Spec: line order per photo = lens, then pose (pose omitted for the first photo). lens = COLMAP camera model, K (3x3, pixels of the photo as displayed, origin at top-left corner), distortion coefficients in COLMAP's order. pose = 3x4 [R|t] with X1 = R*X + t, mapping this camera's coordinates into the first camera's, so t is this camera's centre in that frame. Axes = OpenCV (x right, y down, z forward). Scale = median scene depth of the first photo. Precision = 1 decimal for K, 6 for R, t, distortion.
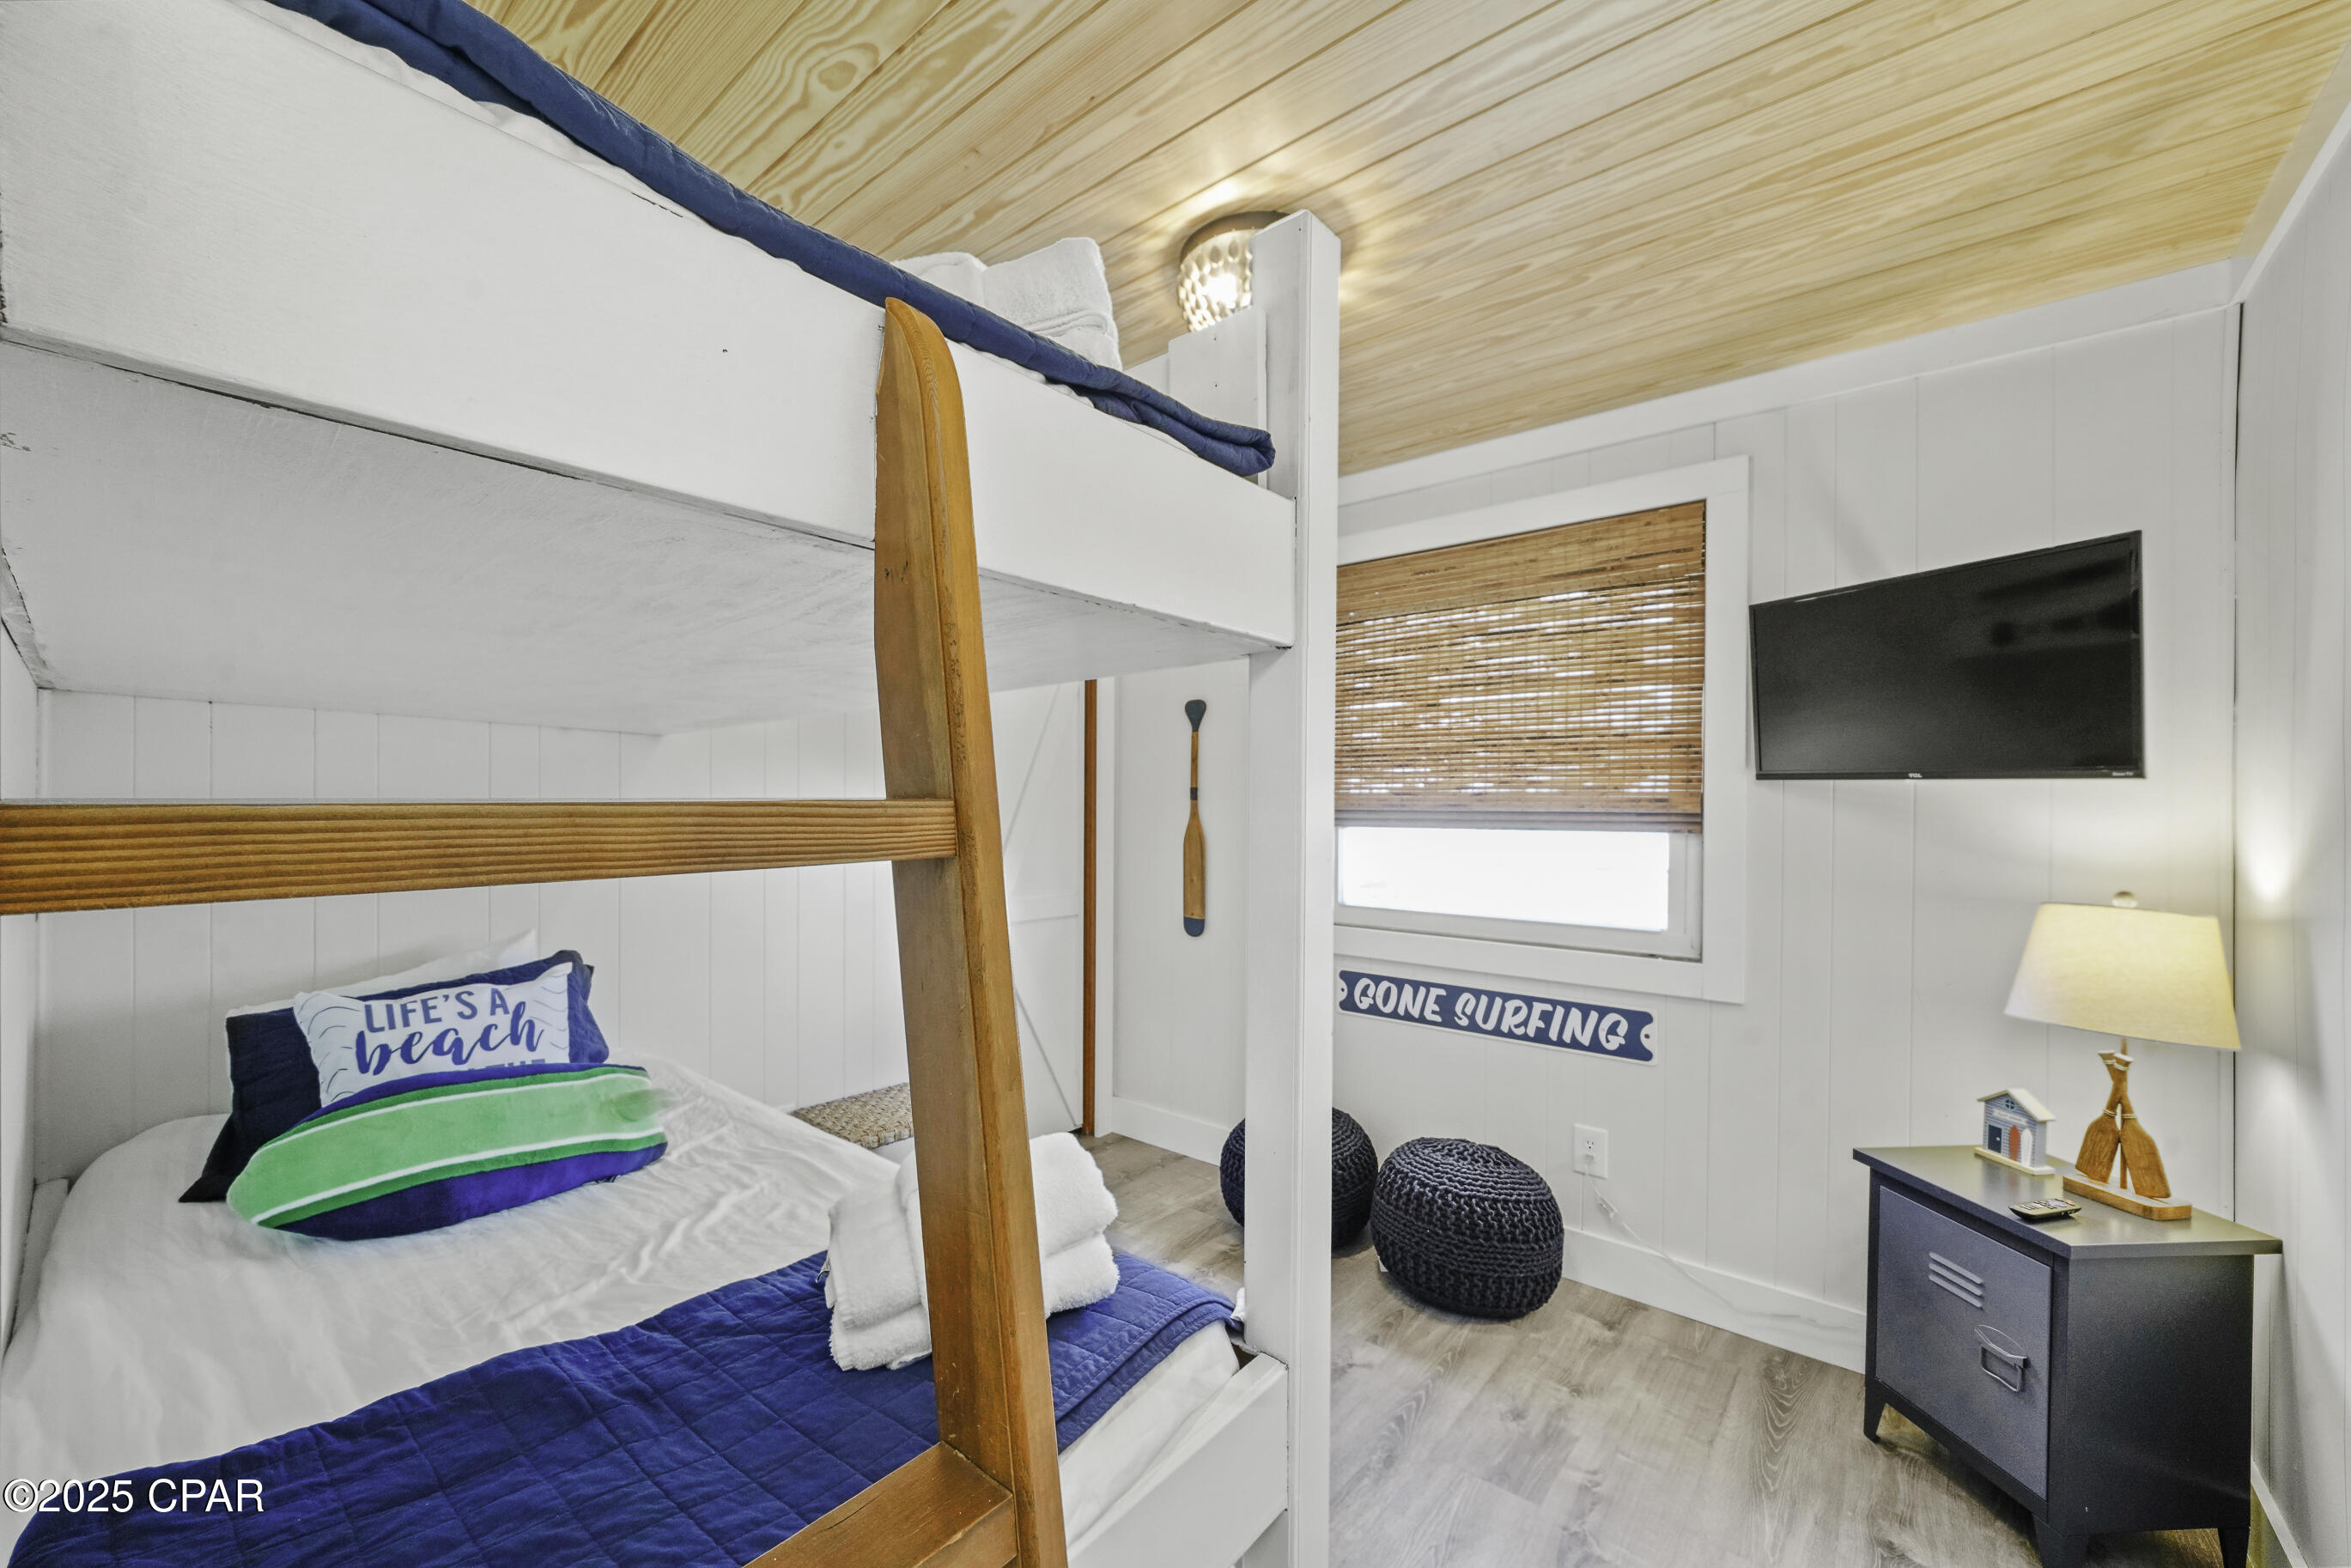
lens RADIAL K [[907.3, 0, 1171.5], [0, 907.3, 793.3], [0, 0, 1]] dist [-0.009099, -0.000083]
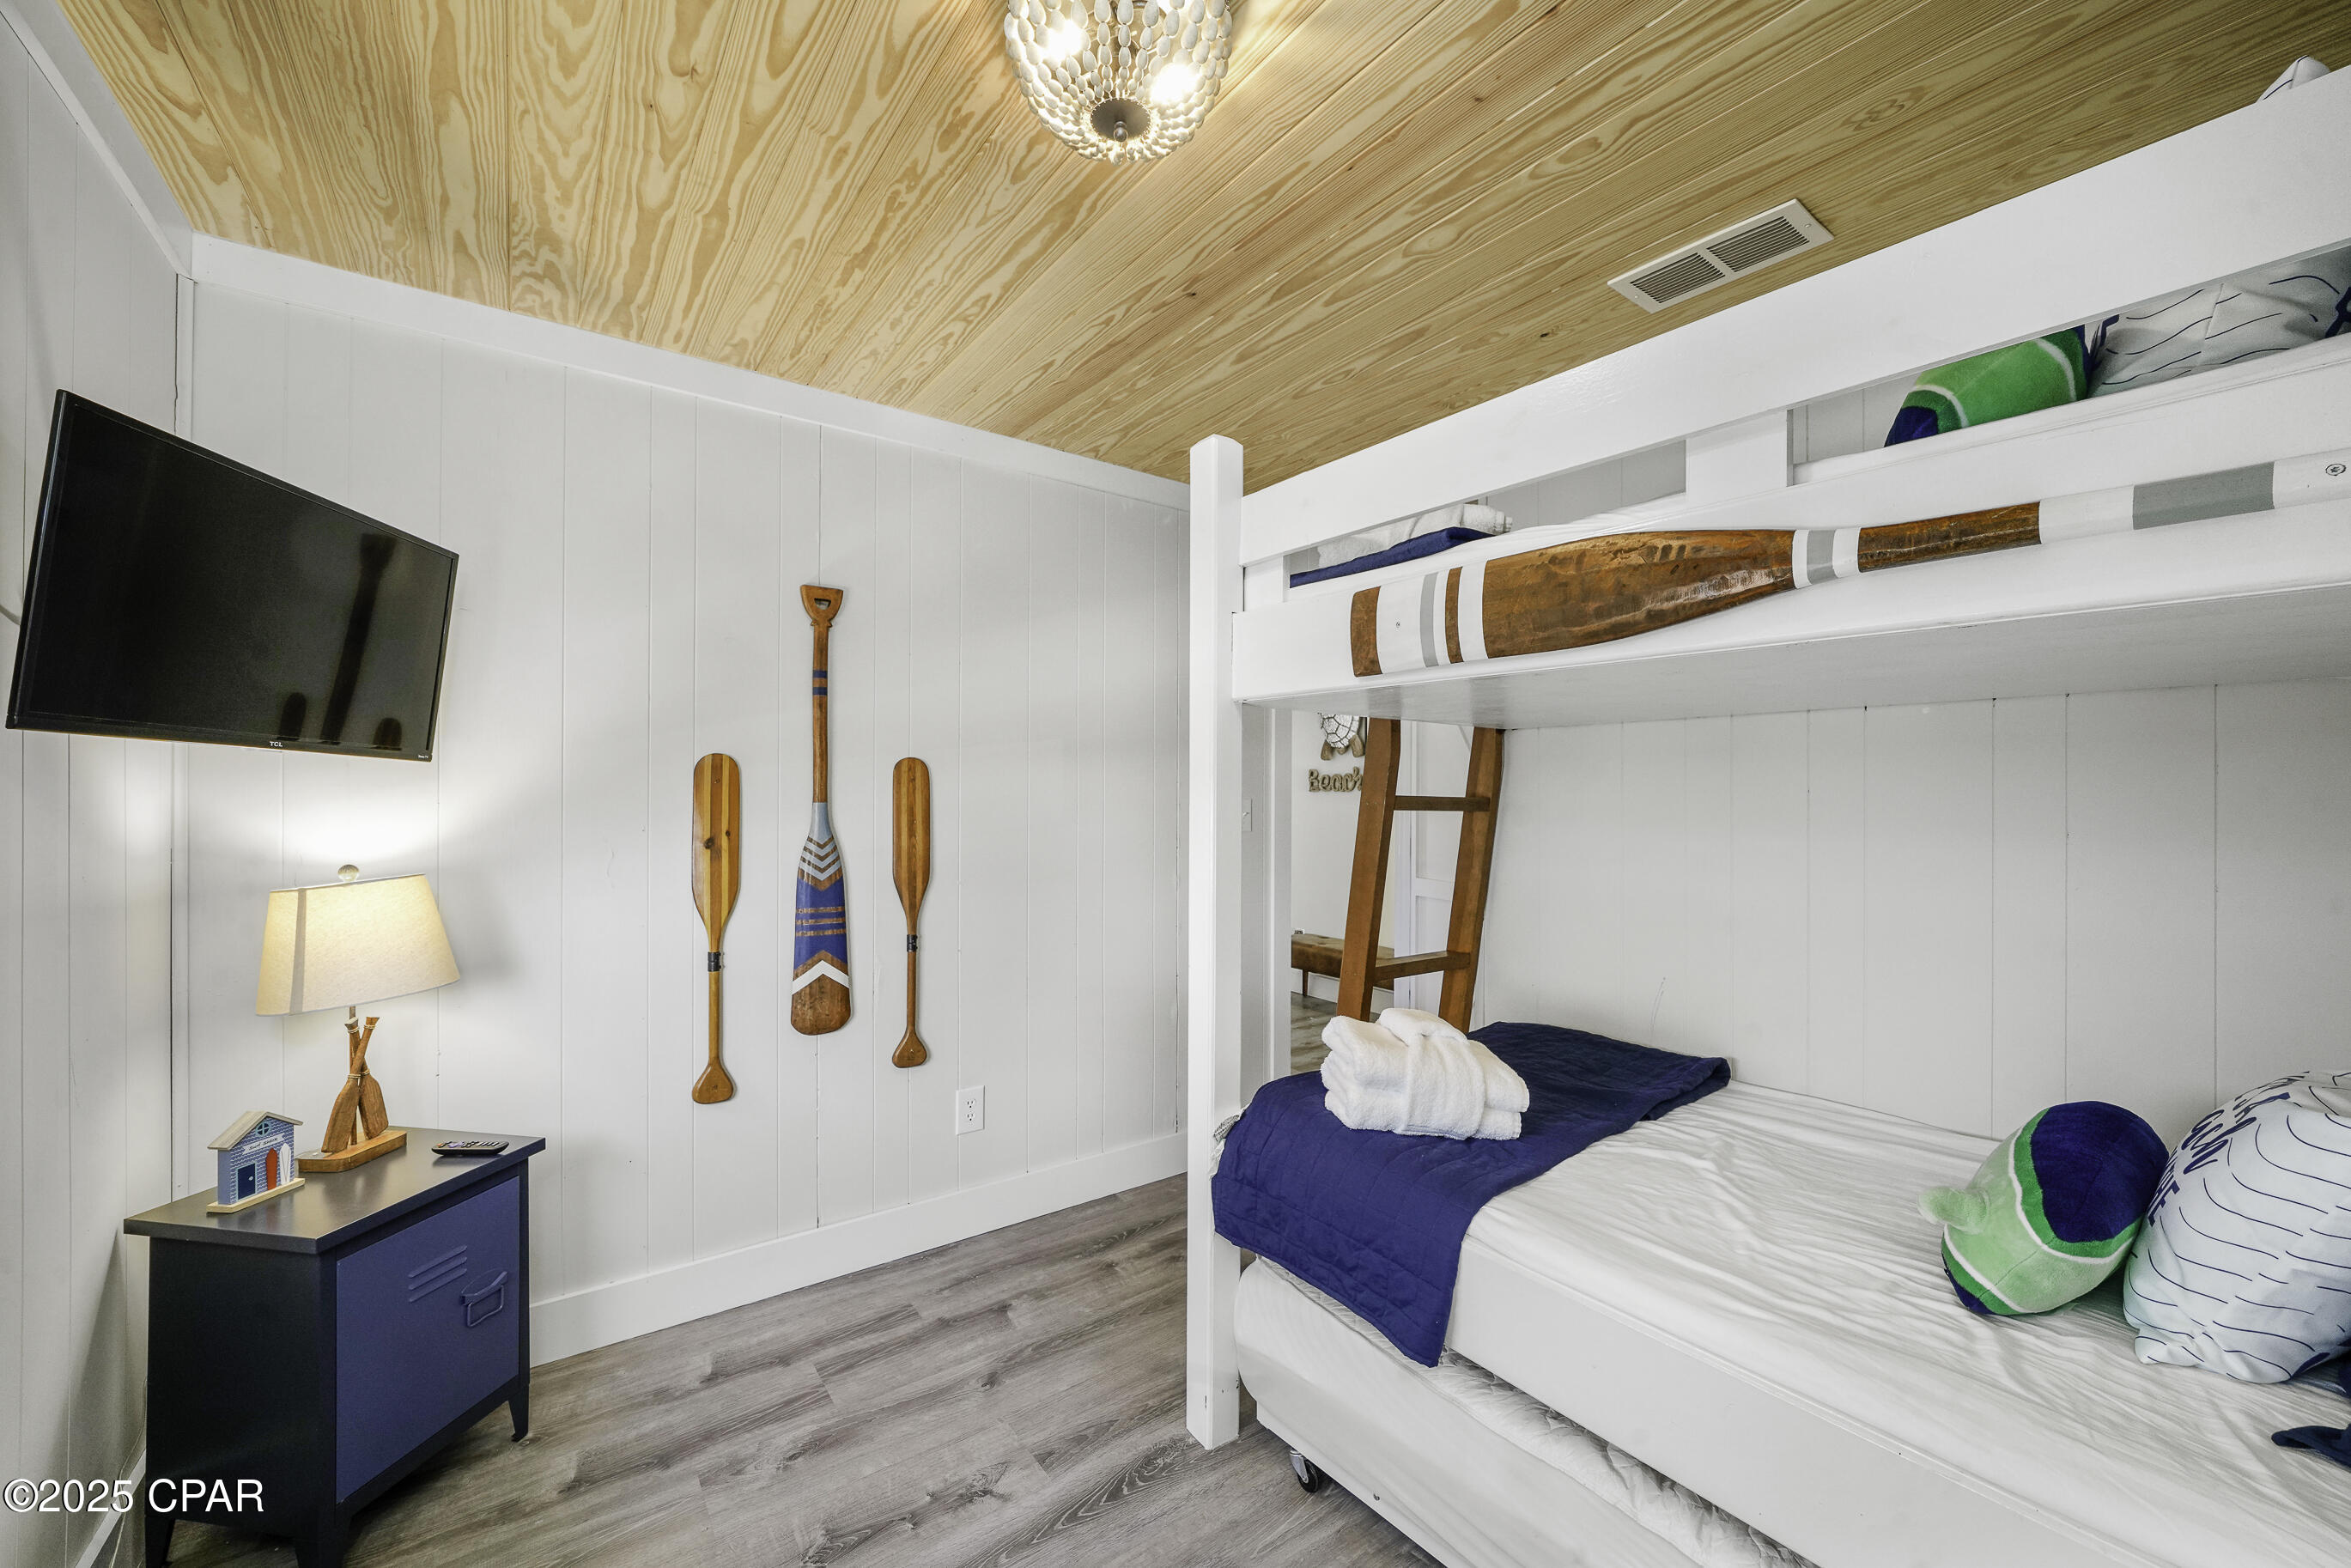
lens RADIAL K [[907.3, 0, 1168.4], [0, 907.3, 786.1], [0, 0, 1]] dist [-0.009099, -0.000083]
pose [[-0.968479, -0.010577, 0.248872, -0.141272], [-0.011737, 0.999926, -0.003180, 0.006719], [-0.248820, -0.006000, -0.968531, 1.930909]]
